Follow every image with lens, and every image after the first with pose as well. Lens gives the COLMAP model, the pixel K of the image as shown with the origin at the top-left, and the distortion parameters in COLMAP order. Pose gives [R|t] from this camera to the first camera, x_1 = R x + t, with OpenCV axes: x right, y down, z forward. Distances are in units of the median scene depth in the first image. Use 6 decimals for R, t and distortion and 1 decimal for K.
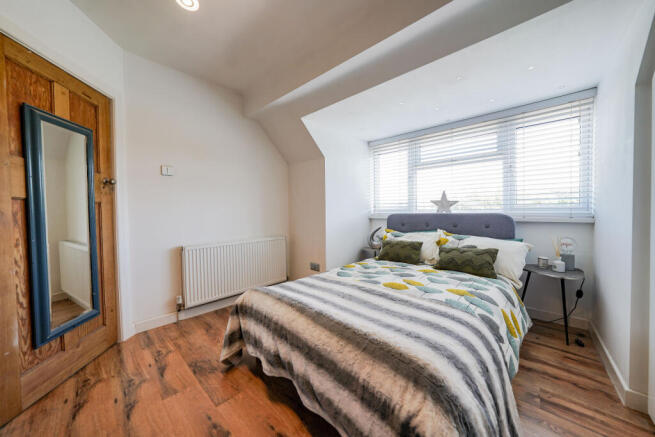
lens RADIAL K [[234.7, 0, 325.4], [0, 234.7, 216.2], [0, 0, 1]] dist [-0.031918, 0.008431]
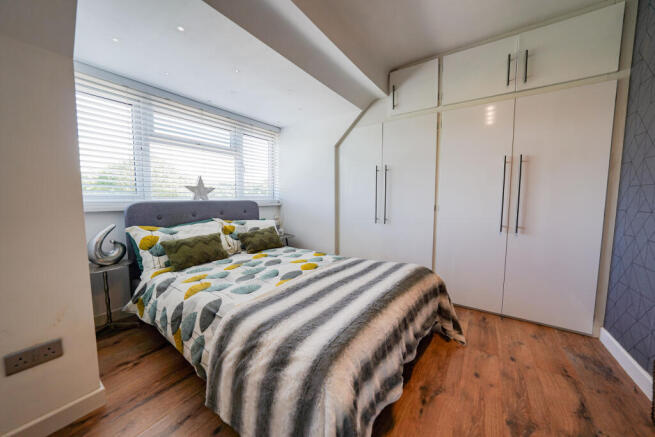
lens RADIAL K [[234.7, 0, 325.4], [0, 234.7, 216.2], [0, 0, 1]] dist [-0.031918, 0.008431]
pose [[-0.171078, -0.070391, 0.982740, -0.525634], [0.021035, 0.996956, 0.075071, -0.011656], [-0.985033, 0.033515, -0.169076, 0.747518]]
